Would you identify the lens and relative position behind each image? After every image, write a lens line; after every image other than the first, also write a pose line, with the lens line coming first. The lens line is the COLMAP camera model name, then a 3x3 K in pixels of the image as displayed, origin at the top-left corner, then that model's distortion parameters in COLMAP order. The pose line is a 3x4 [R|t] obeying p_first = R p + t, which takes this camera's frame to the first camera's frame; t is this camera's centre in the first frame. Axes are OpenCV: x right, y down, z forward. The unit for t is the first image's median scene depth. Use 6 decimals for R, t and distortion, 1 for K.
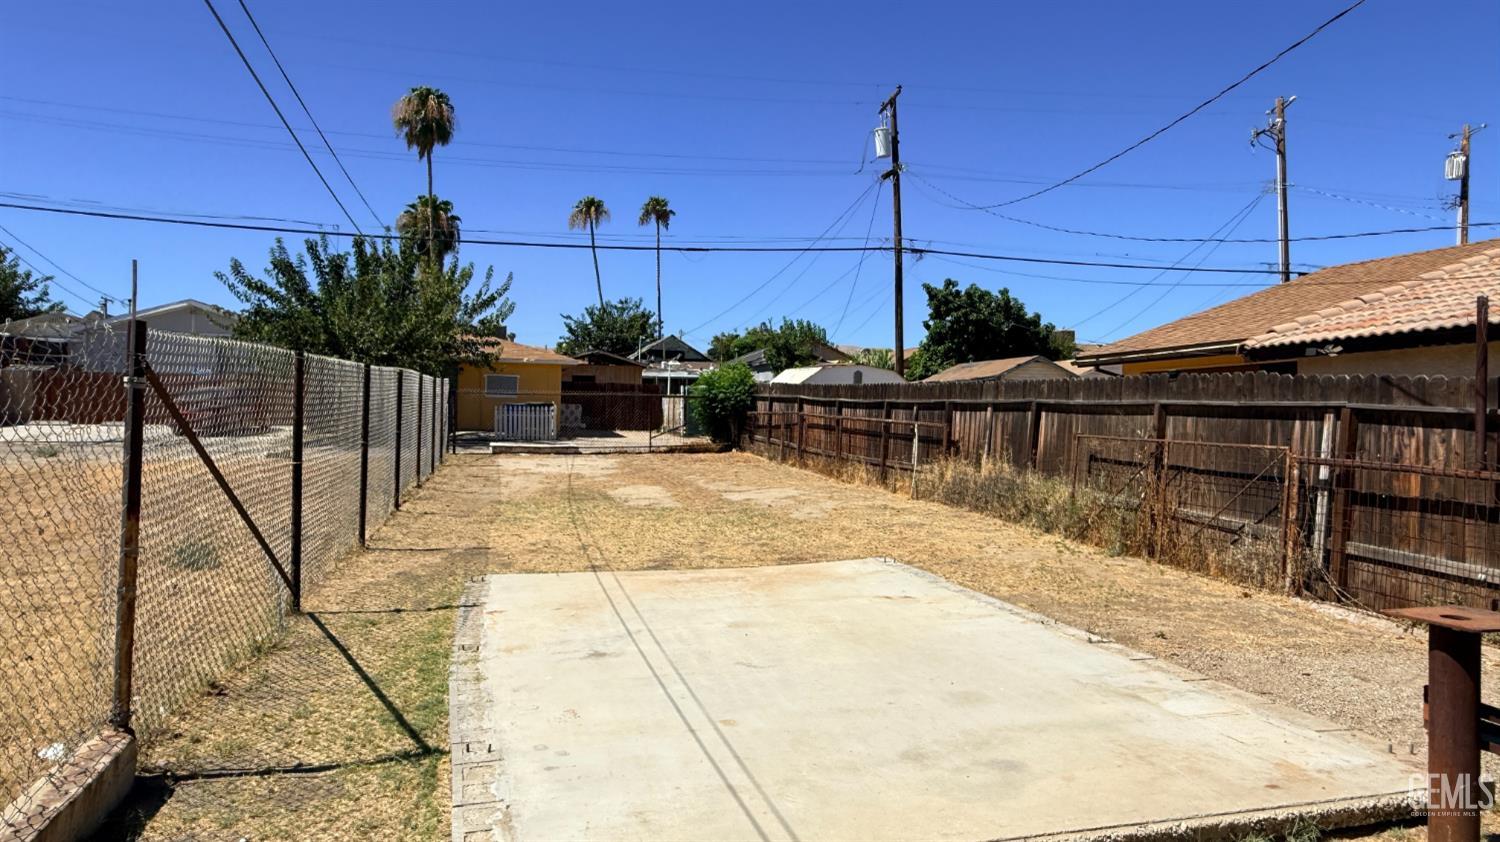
lens RADIAL K [[966.8, 0, 750.0], [0, 966.8, 421.0], [0, 0, 1]] dist [-0.005229, -0.001397]
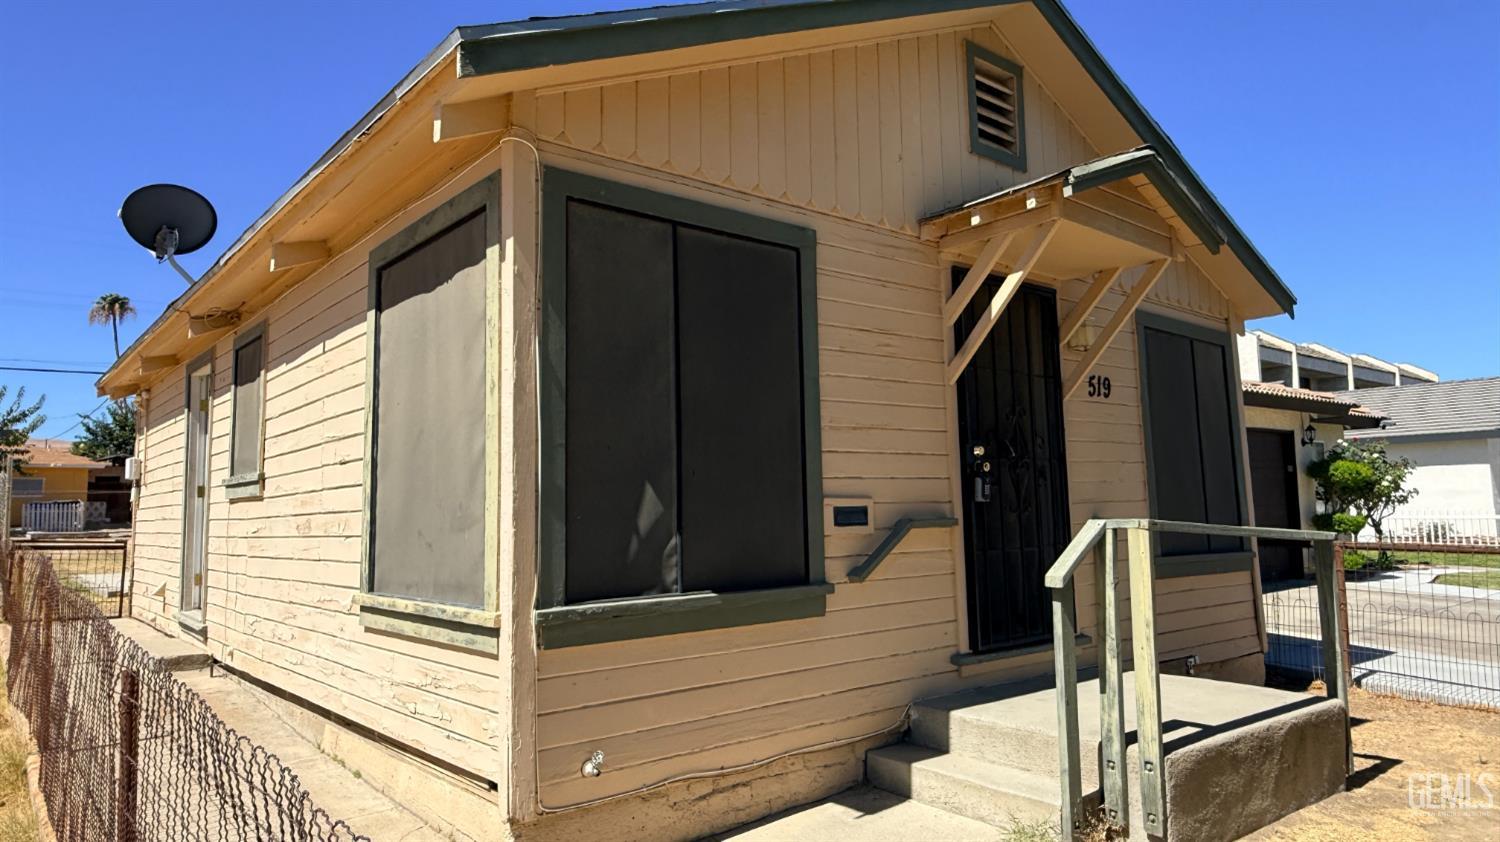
lens RADIAL K [[966.8, 0, 750.0], [0, 966.8, 421.0], [0, 0, 1]] dist [-0.005229, -0.001397]
pose [[0.910561, 0.004428, 0.413352, 0.050158], [0.034315, 0.995682, -0.086256, 0.012806], [-0.411949, 0.092726, 0.906477, -0.375652]]
